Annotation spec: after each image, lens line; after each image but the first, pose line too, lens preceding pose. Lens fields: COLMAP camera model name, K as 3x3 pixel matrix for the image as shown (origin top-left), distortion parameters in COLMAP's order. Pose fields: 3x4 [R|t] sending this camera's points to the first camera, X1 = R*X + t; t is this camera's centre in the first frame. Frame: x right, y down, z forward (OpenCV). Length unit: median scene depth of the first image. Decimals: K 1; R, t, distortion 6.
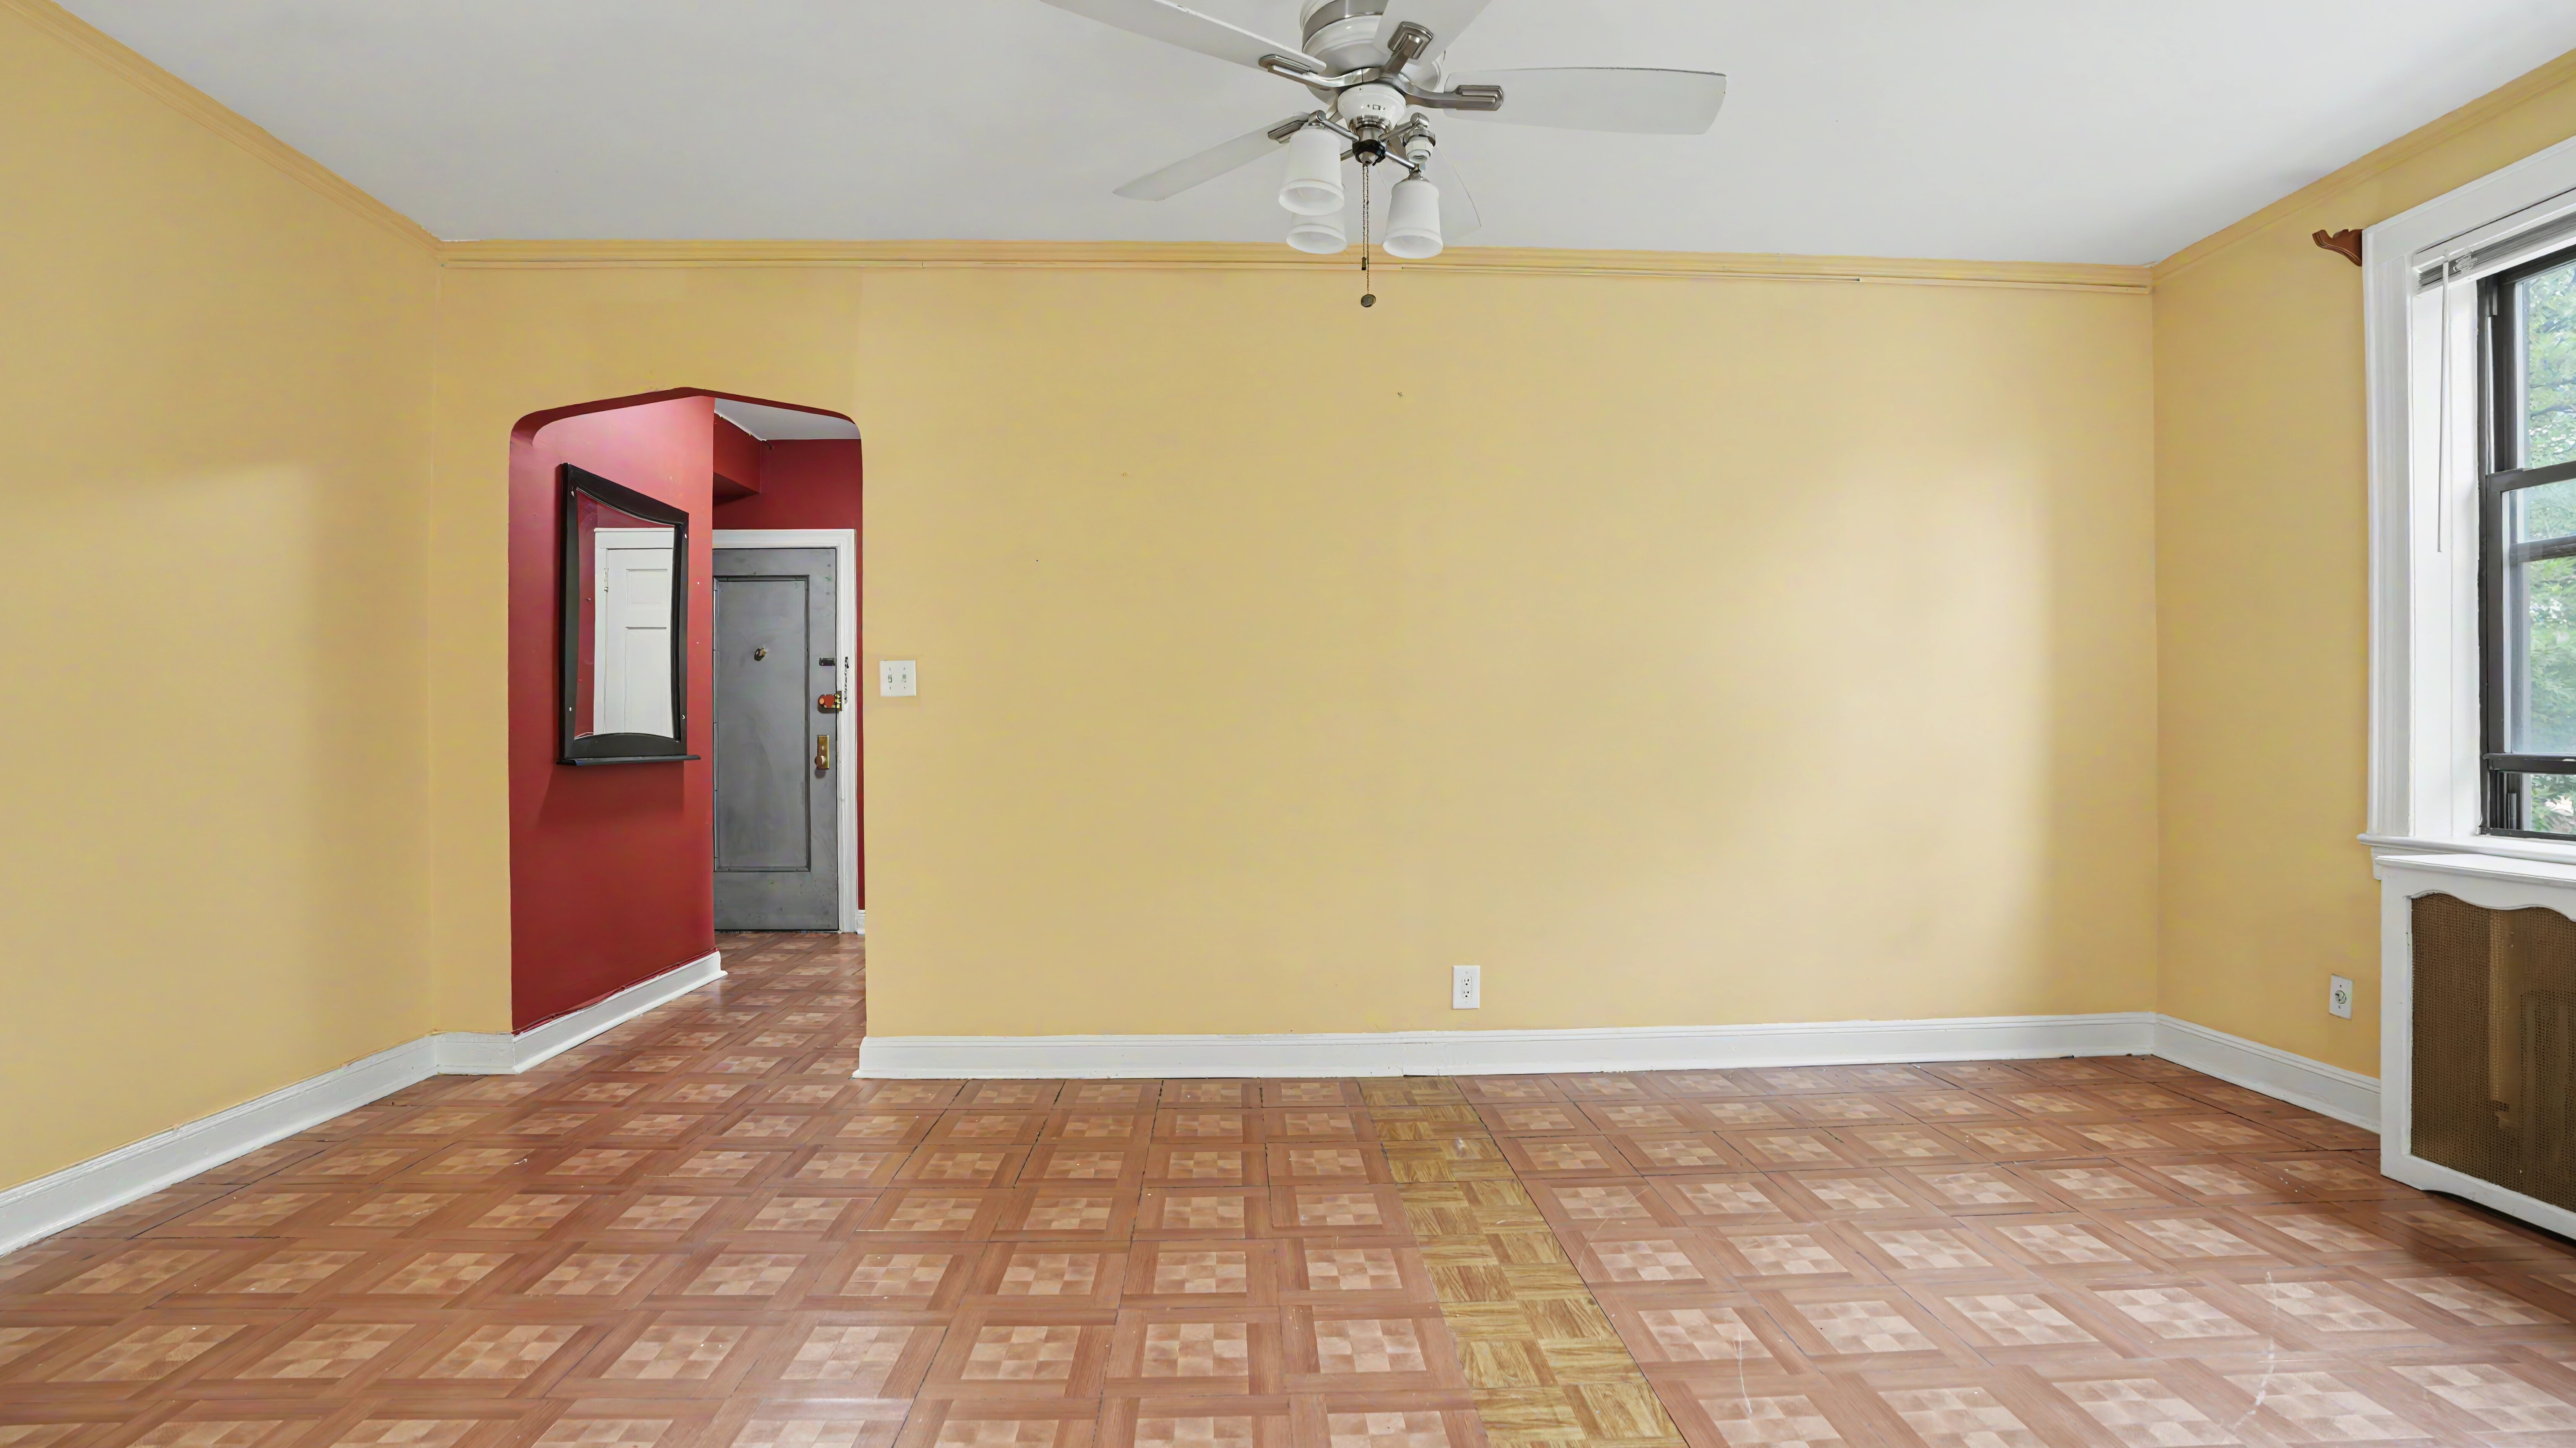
lens RADIAL K [[1222.6, 0, 1300.7], [0, 1222.6, 731.5], [0, 0, 1]] dist [-0.001357, 0.000006]
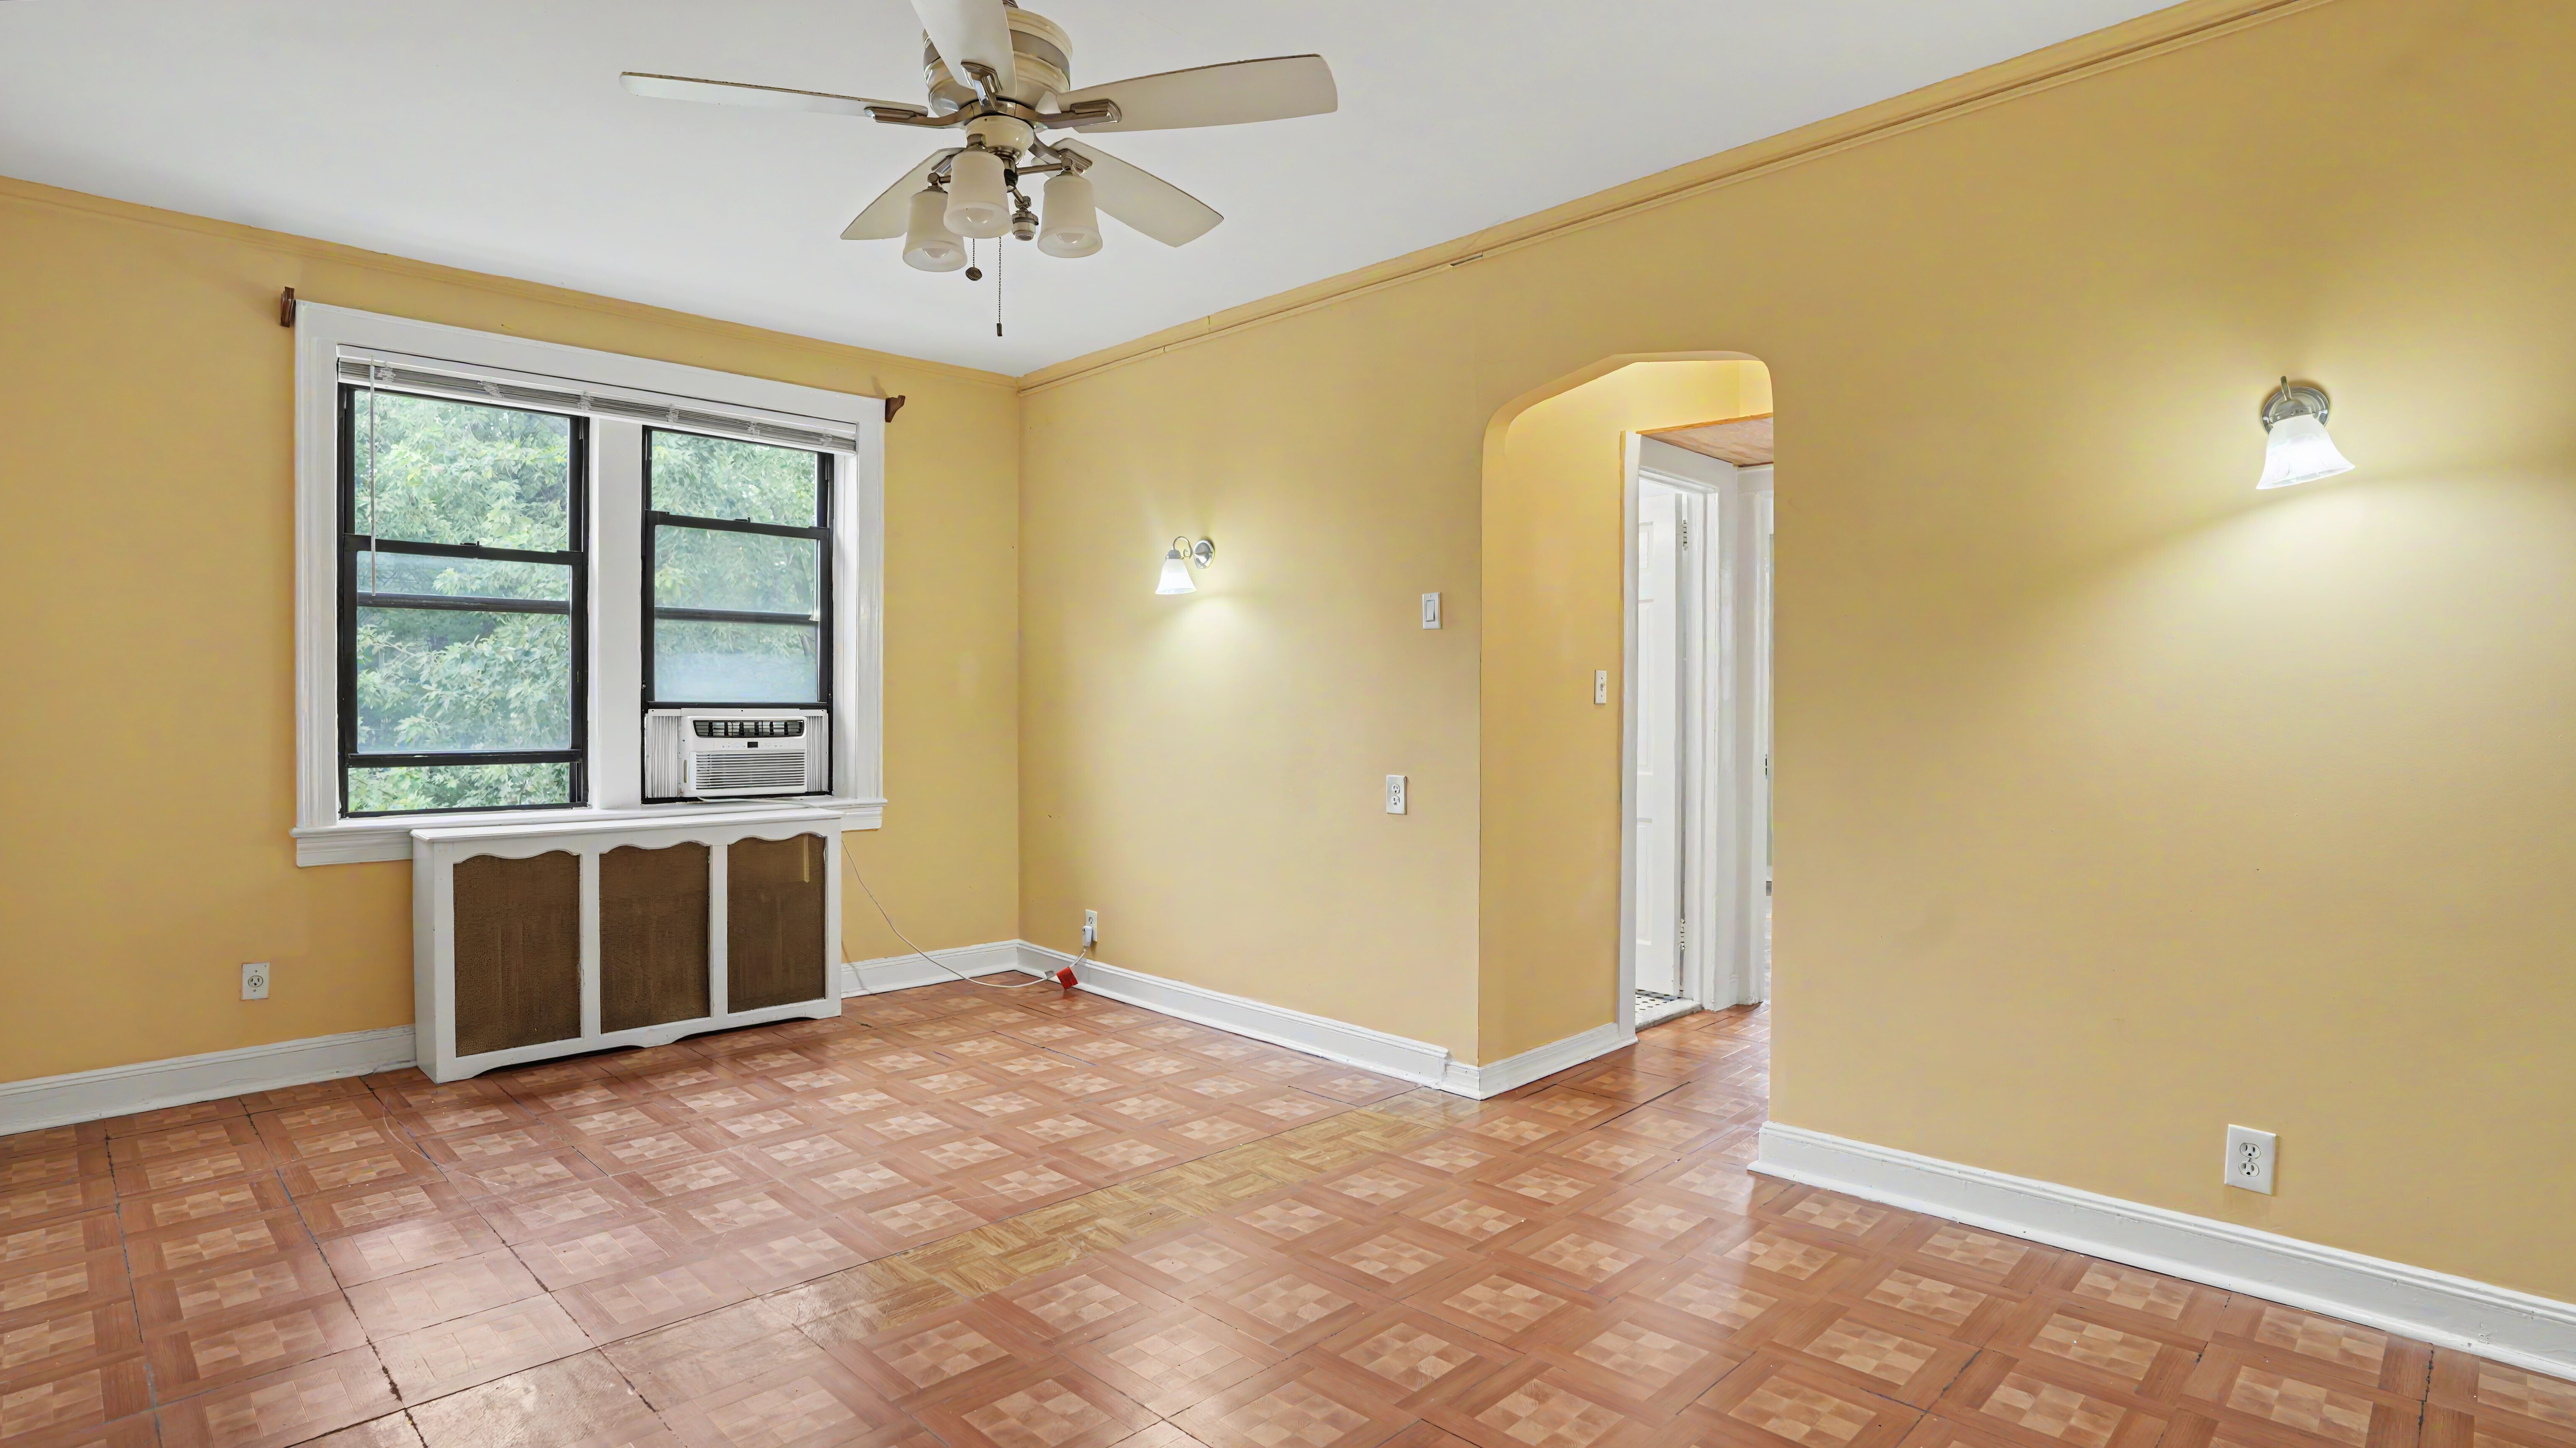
lens RADIAL K [[1319.3, 0, 1288.0], [0, 1319.3, 724.0], [0, 0, 1]] dist [-0.015773, 0.000645]
pose [[-0.664143, -0.011194, 0.747521, -0.698753], [0.001076, 0.999873, 0.015929, -0.034988], [-0.747604, 0.011384, -0.664047, 1.181618]]
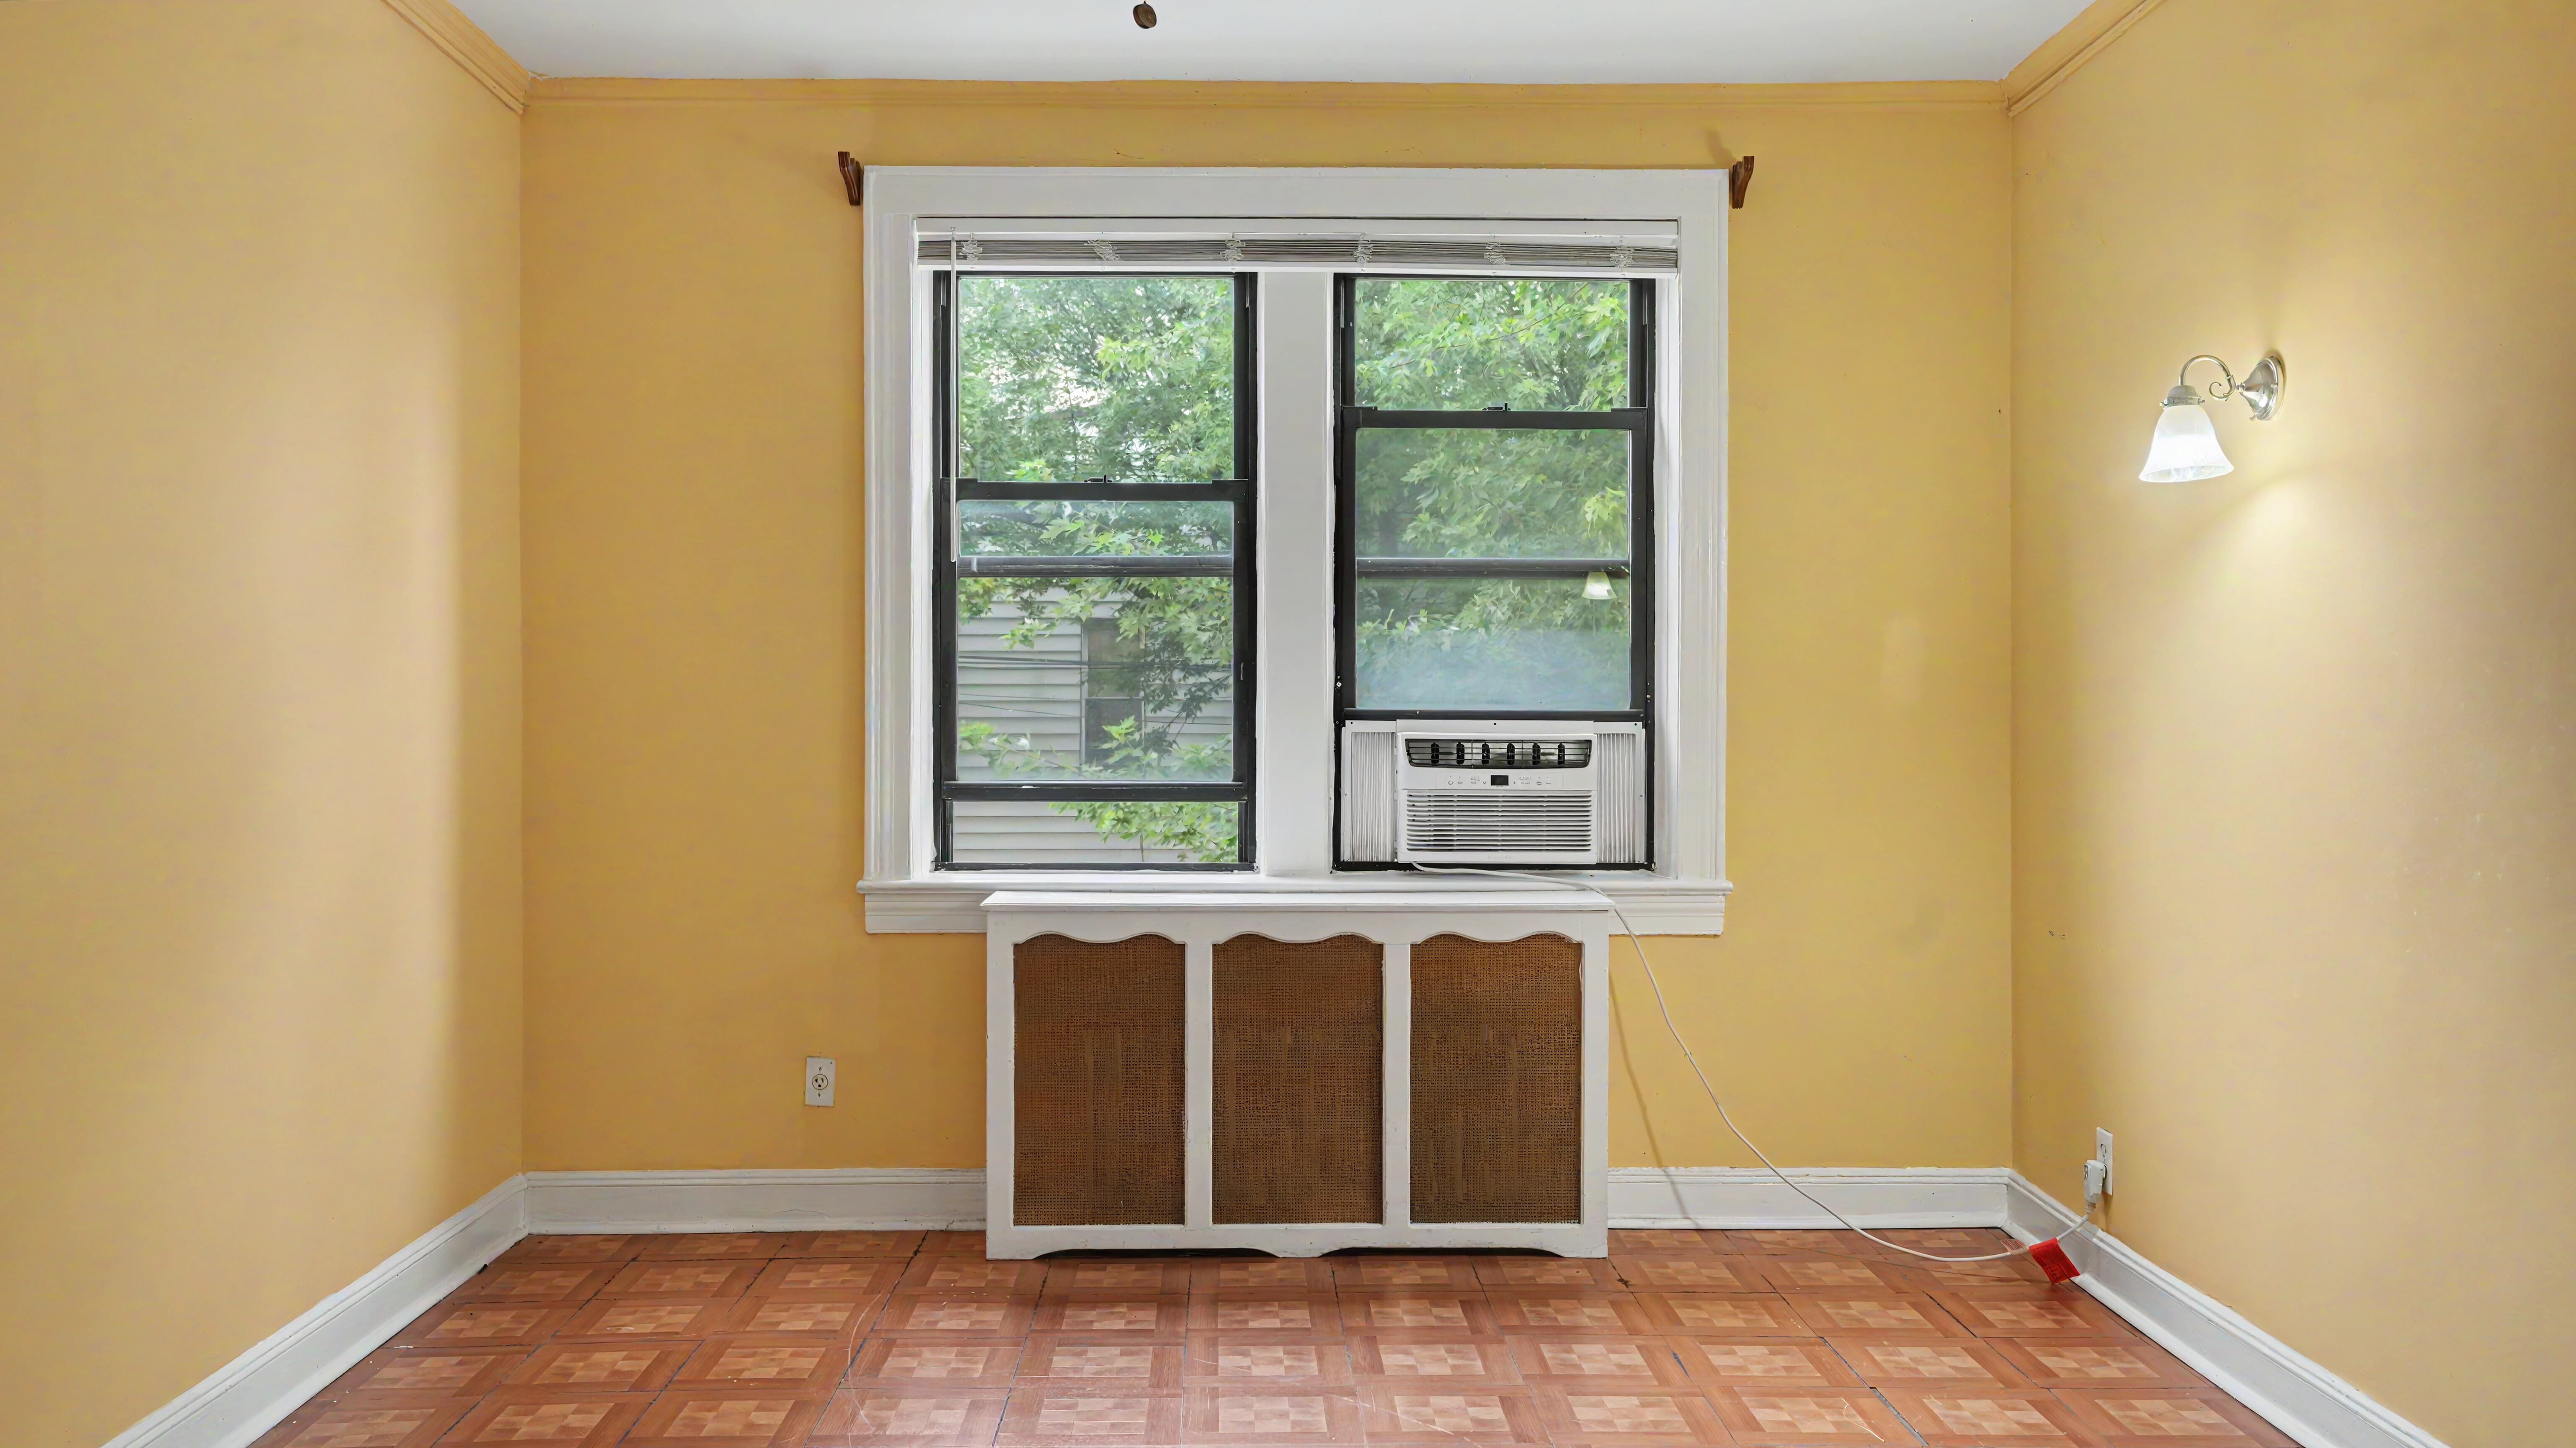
lens RADIAL K [[2204.2, 0, 1287.3], [0, 2204.2, 719.6], [0, 0, 1]] dist [0.032512, 0.001529]
pose [[0.030111, -0.003558, 0.999540, -0.686218], [0.001304, 0.999993, 0.003521, -0.035441], [-0.999546, 0.001197, 0.030115, 0.697412]]
